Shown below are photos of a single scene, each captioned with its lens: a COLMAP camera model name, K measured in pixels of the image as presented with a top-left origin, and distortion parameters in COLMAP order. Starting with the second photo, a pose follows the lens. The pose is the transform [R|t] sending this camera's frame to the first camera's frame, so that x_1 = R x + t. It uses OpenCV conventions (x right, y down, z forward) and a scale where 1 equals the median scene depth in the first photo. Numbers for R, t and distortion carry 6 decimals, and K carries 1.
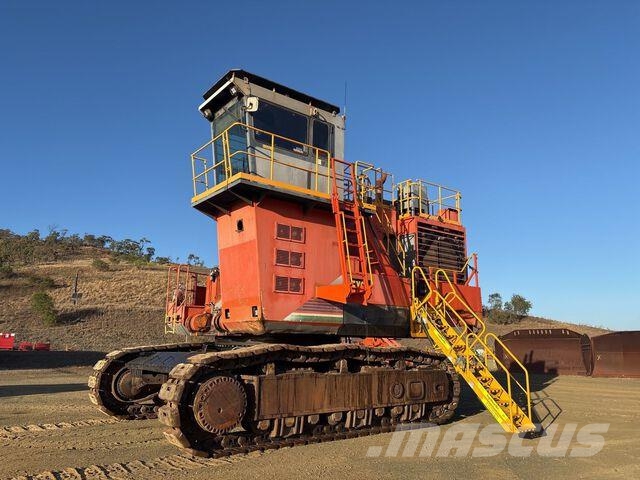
lens RADIAL K [[489.7, 0, 318.8], [0, 489.7, 244.2], [0, 0, 1]] dist [0.022585, -0.005863]
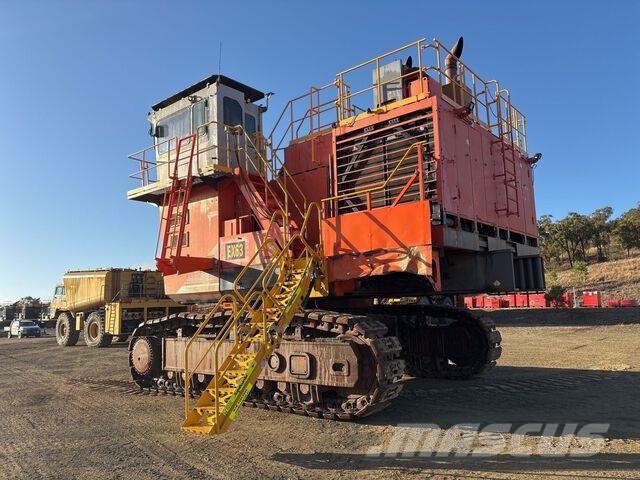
lens RADIAL K [[489.7, 0, 318.8], [0, 489.7, 244.2], [0, 0, 1]] dist [0.022585, -0.005863]
pose [[0.203199, -0.138087, -0.969351, 1.020491], [0.224251, 0.970254, -0.091207, 0.194599], [0.953111, -0.198845, 0.228121, 0.928880]]
